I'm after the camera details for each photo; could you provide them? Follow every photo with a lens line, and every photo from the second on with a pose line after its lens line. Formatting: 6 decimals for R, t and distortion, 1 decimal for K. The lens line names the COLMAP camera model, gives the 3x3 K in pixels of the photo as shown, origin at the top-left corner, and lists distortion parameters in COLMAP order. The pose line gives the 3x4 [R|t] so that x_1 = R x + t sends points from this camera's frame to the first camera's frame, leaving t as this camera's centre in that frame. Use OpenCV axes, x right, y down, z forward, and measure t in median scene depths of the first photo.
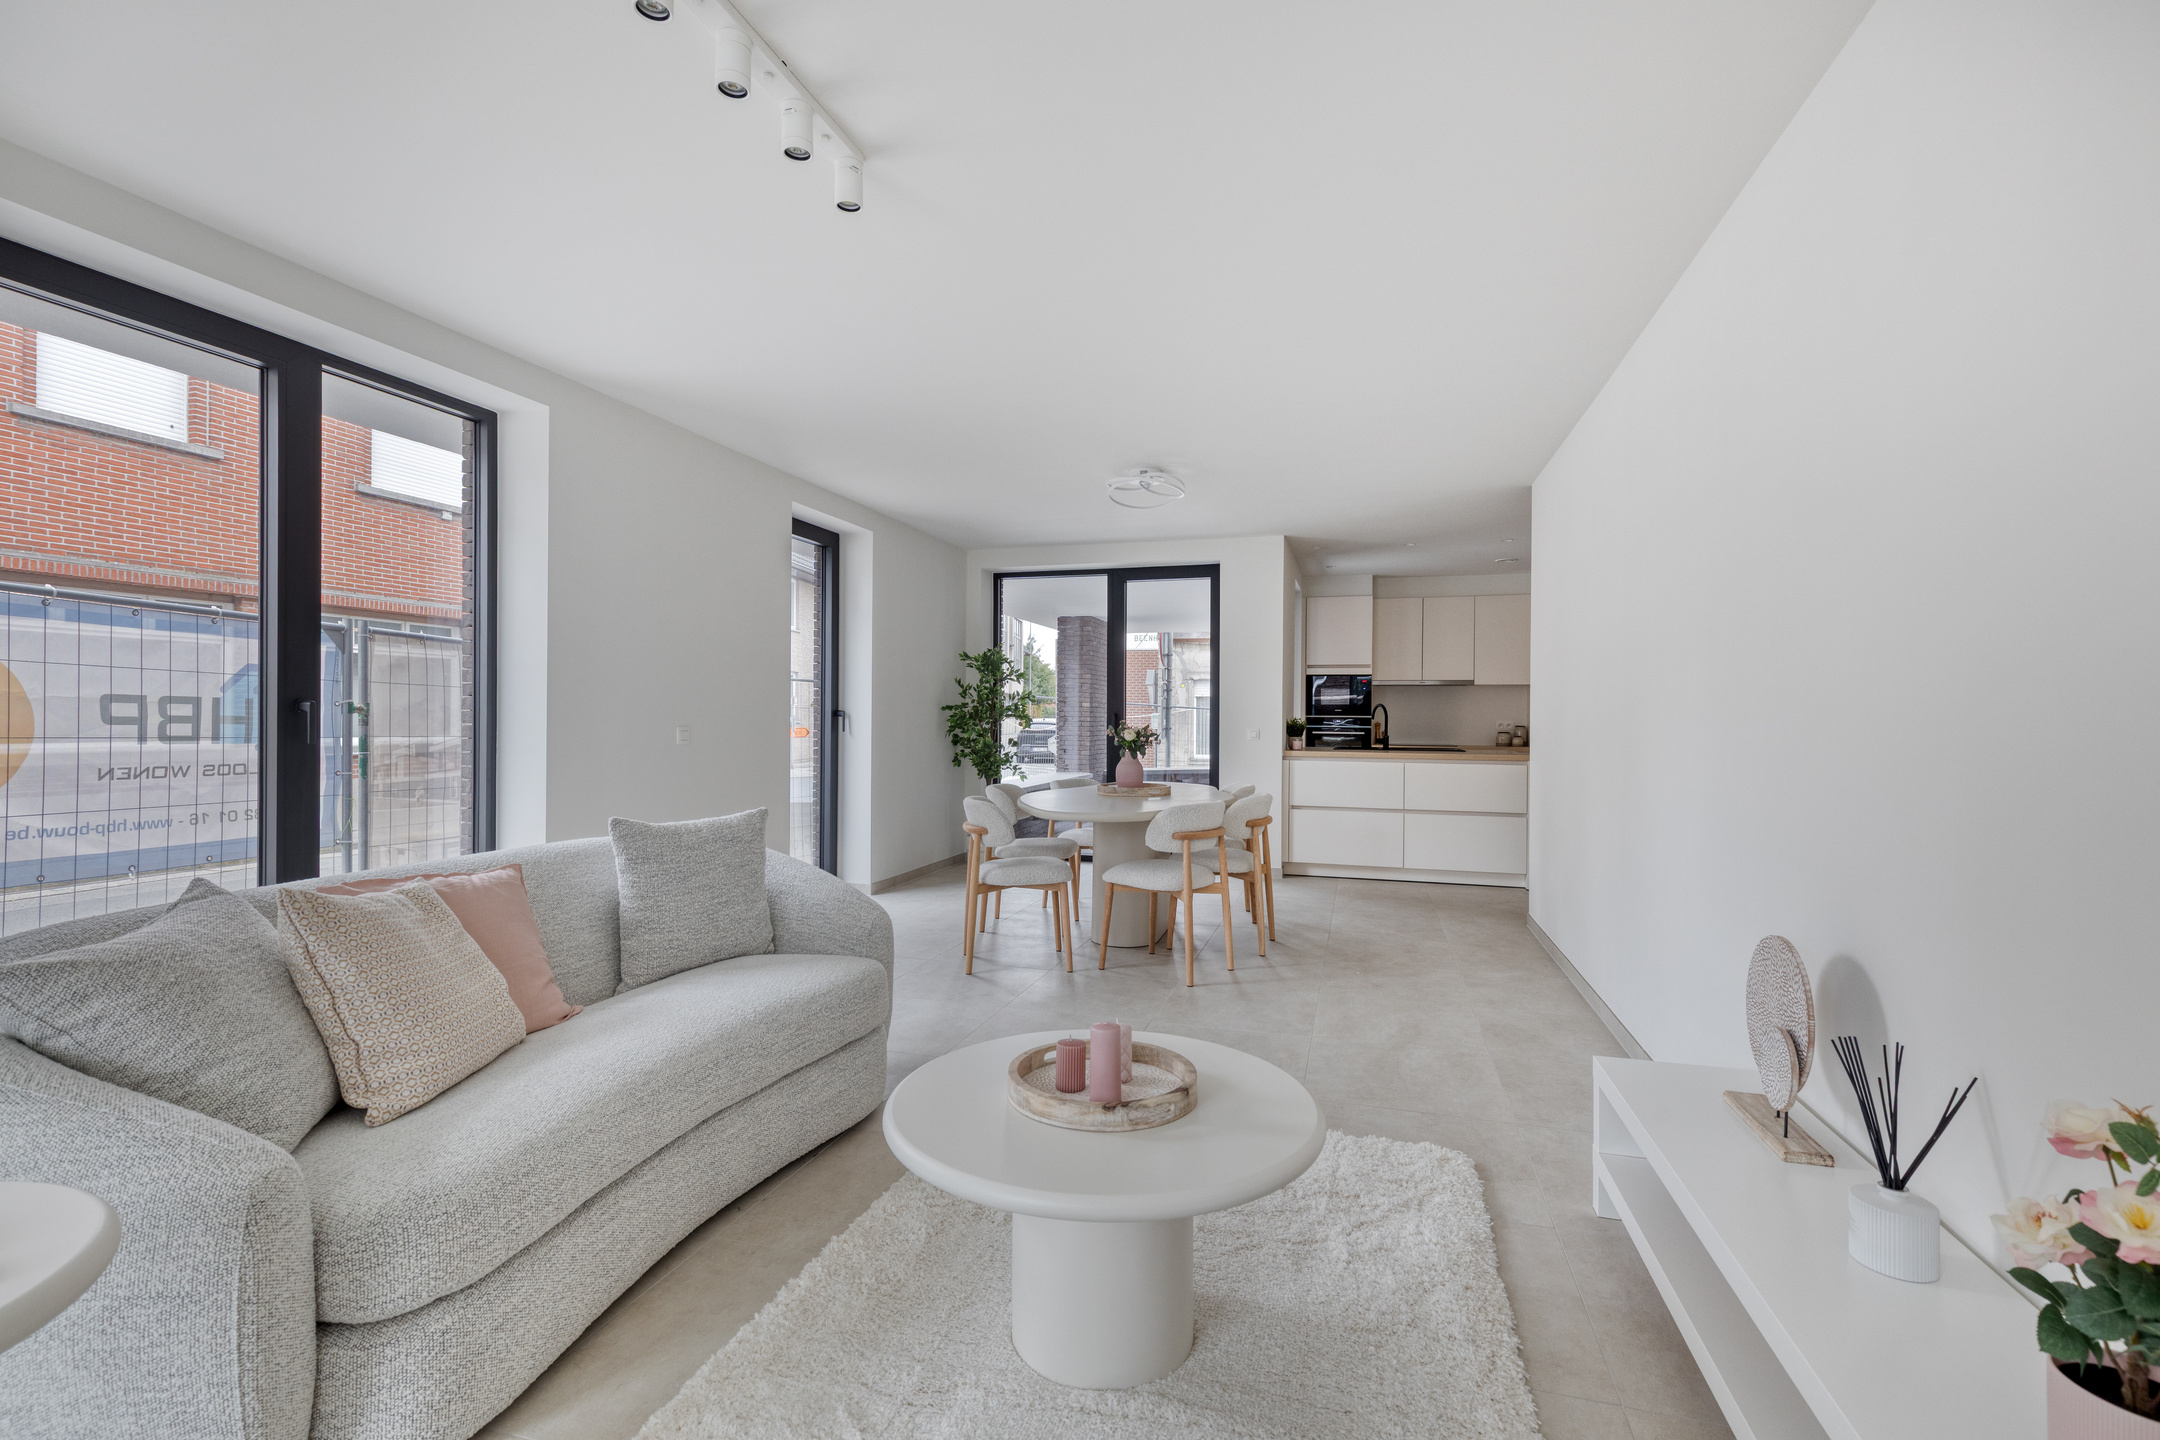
lens RADIAL K [[985.9, 0, 1065.8], [0, 985.9, 718.9], [0, 0, 1]] dist [0.009932, 0.000190]
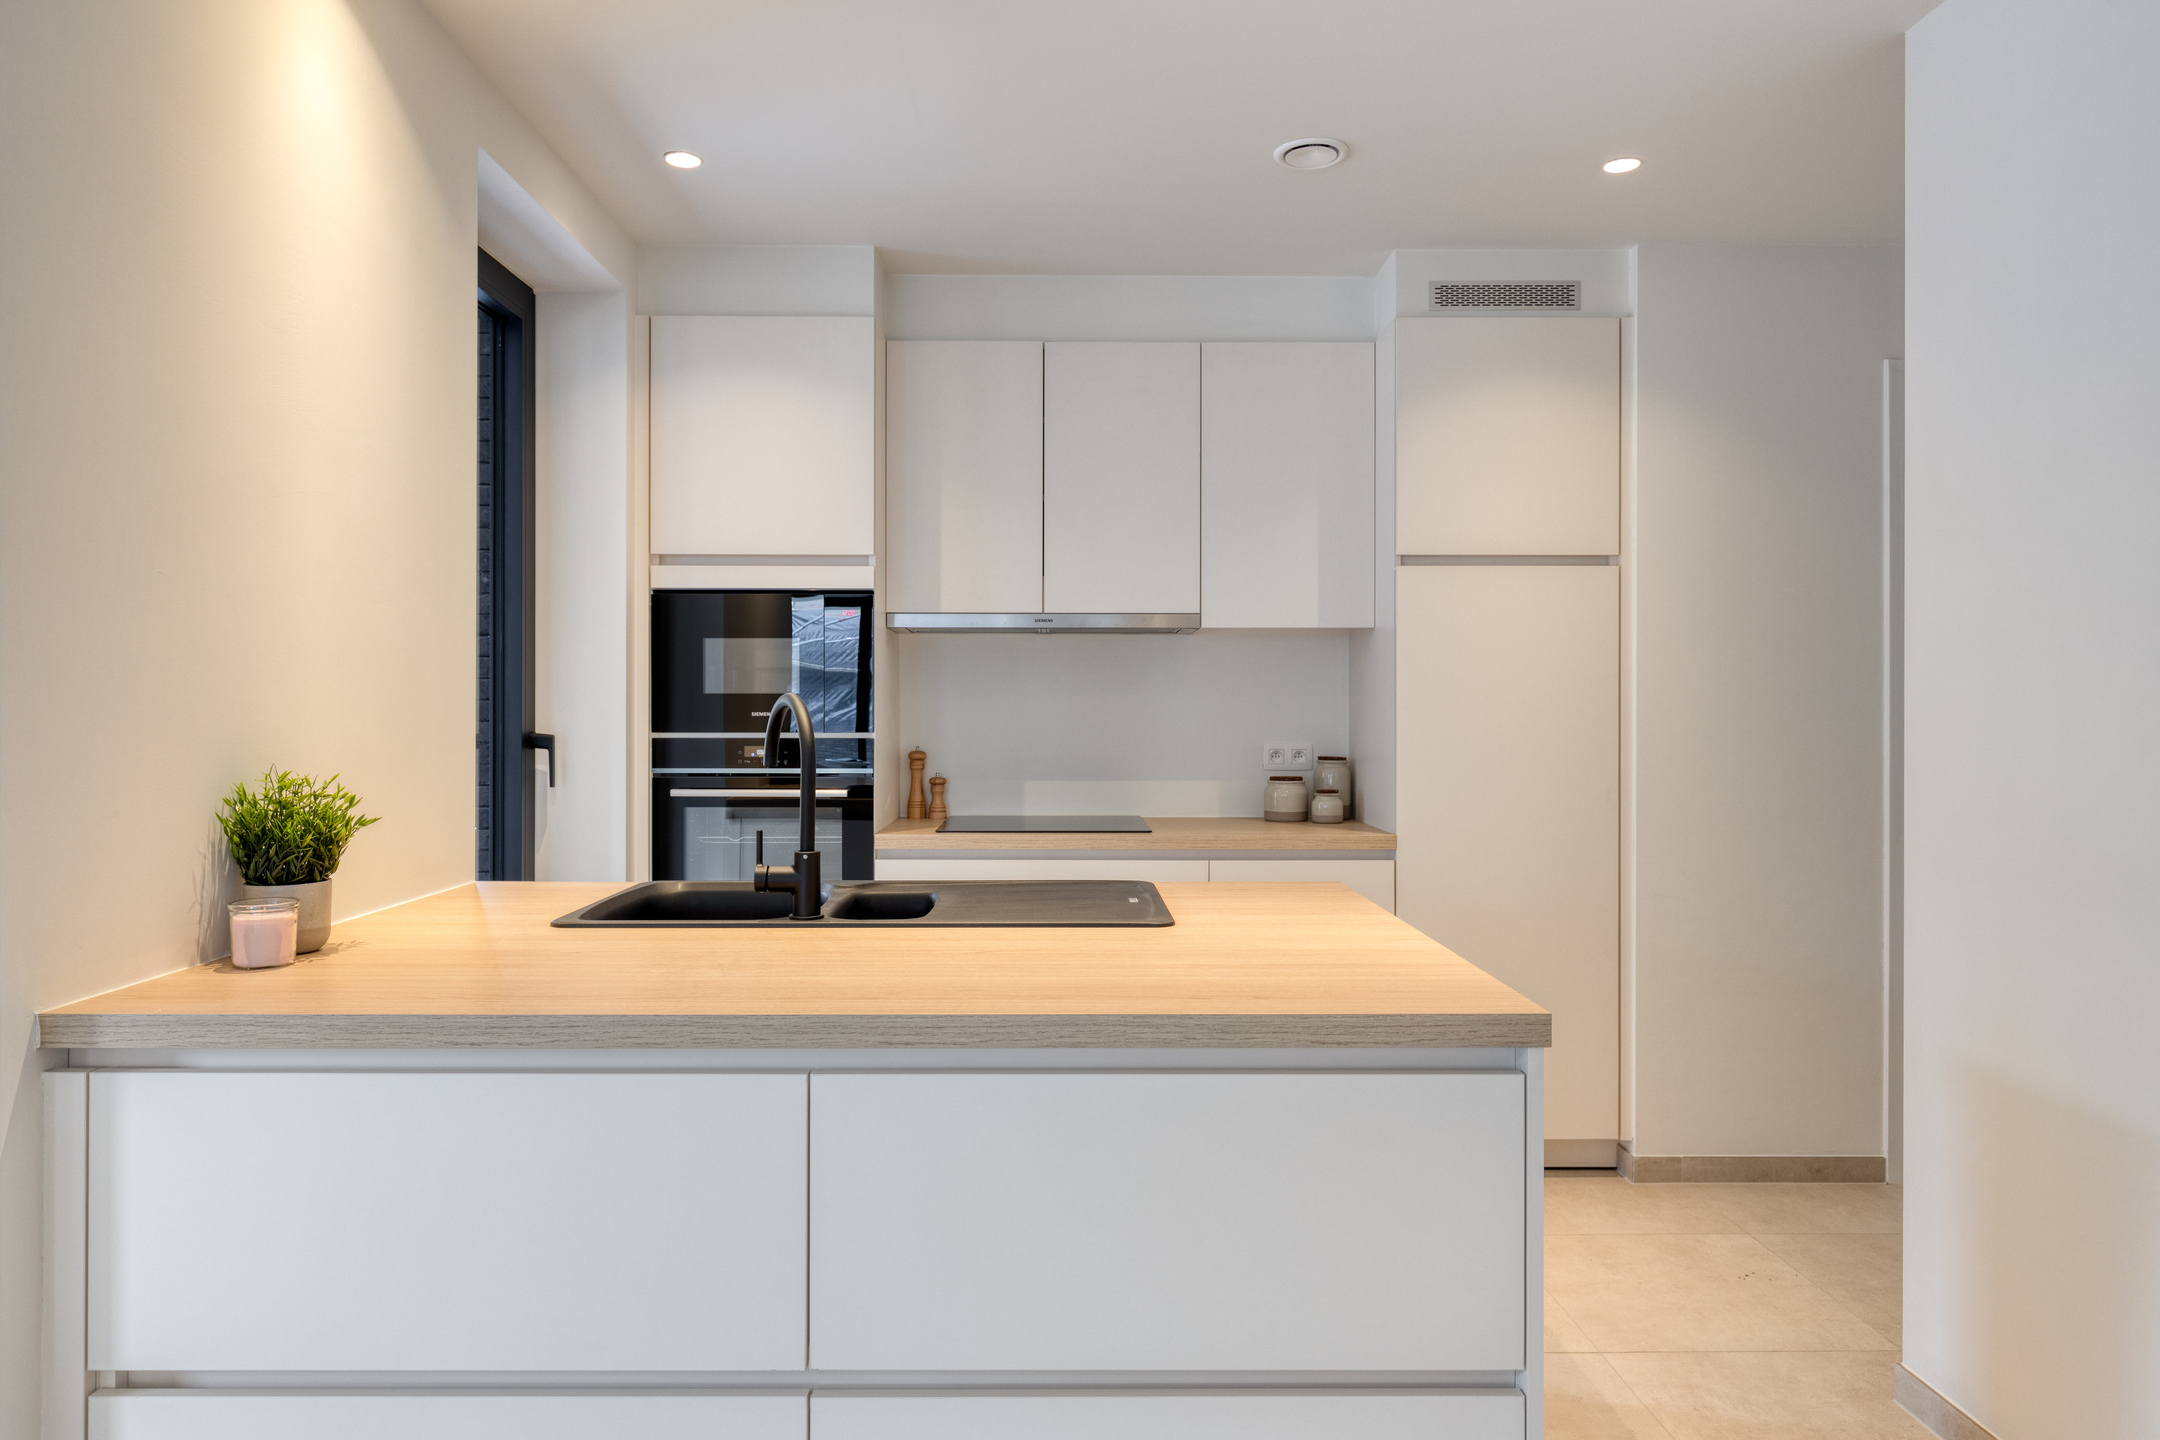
lens RADIAL K [[1520.3, 0, 1071.2], [0, 1520.3, 716.1], [0, 0, 1]] dist [0.008132, 0.000394]
pose [[0.956546, -0.010884, 0.291377, 0.278536], [0.008750, 0.999925, 0.008624, -0.013275], [-0.291449, -0.005700, 0.956569, 0.655882]]
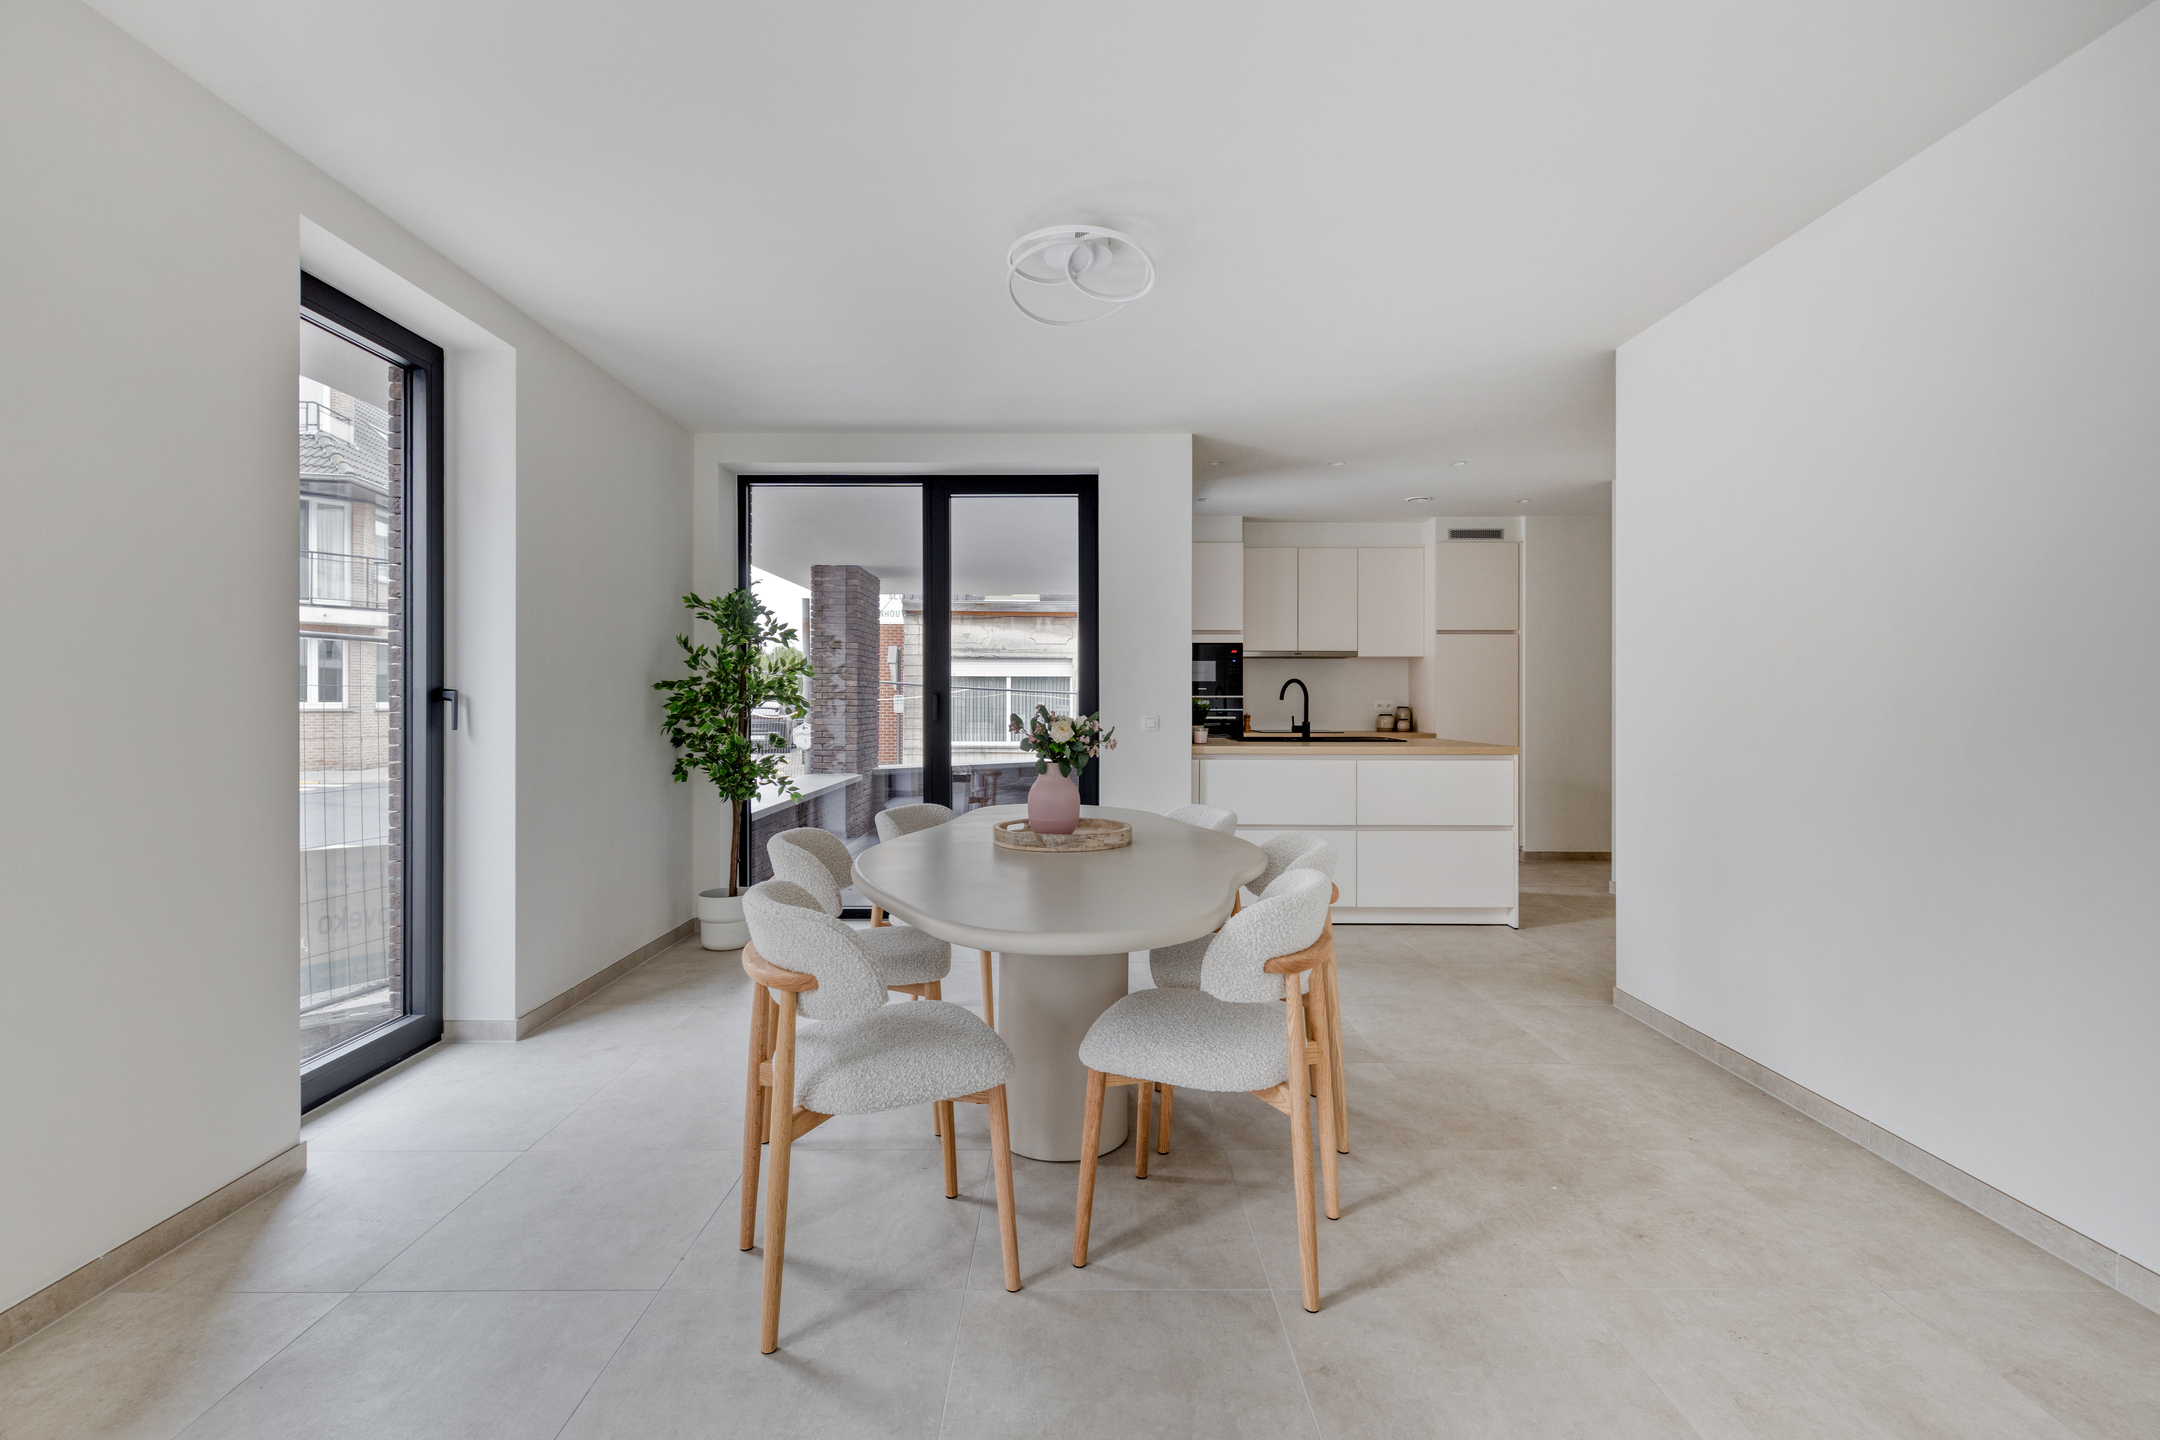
lens RADIAL K [[985.9, 0, 1087.6], [0, 985.9, 700.4], [0, 0, 1]] dist [0.009932, 0.000190]
pose [[0.952528, -0.006508, 0.304380, -0.056574], [0.006573, 0.999978, 0.000813, -0.000706], [-0.304379, 0.001226, 0.952550, 0.342631]]
